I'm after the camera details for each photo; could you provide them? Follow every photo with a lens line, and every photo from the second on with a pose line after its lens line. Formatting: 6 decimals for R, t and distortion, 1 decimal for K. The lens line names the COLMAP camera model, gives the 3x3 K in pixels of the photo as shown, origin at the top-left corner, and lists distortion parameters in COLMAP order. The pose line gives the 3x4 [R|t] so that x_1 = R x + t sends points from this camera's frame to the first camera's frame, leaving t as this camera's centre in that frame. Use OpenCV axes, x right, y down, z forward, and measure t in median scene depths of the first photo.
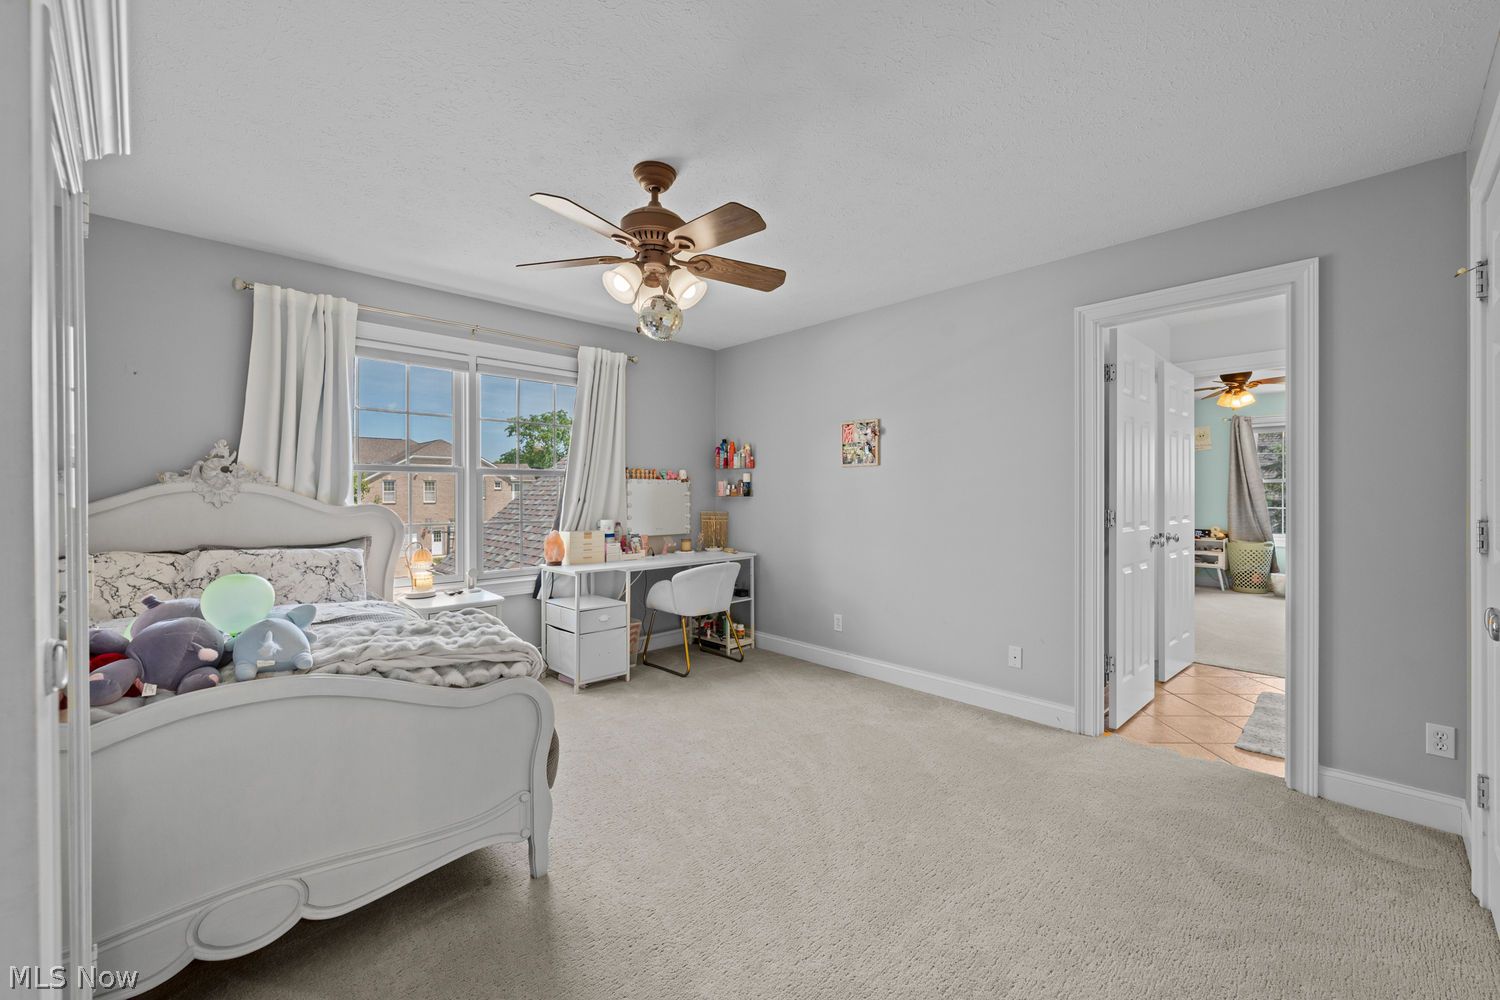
lens RADIAL K [[580.8, 0, 750.5], [0, 580.8, 497.7], [0, 0, 1]] dist [0.000176, 0.000179]
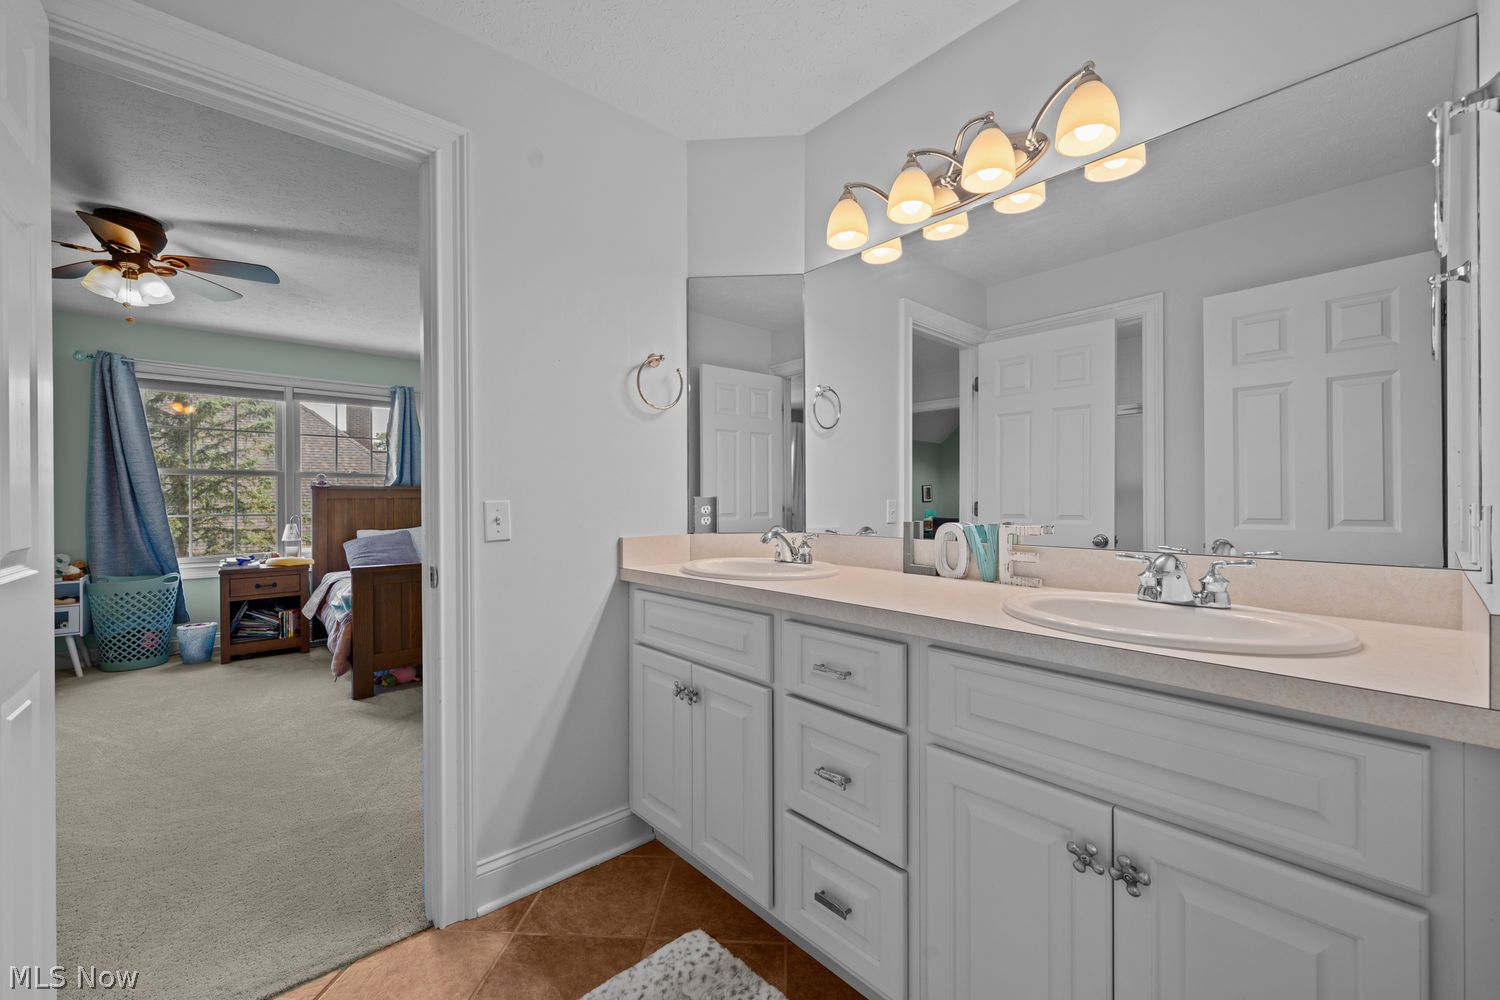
lens RADIAL K [[580.8, 0, 750.5], [0, 580.8, 497.2], [0, 0, 1]] dist [0.000176, 0.000179]
pose [[0.003519, -0.001317, 0.999993, 0.288354], [0.005826, 0.999982, 0.001297, 0.000596], [-0.999977, 0.005821, 0.003526, 0.388950]]
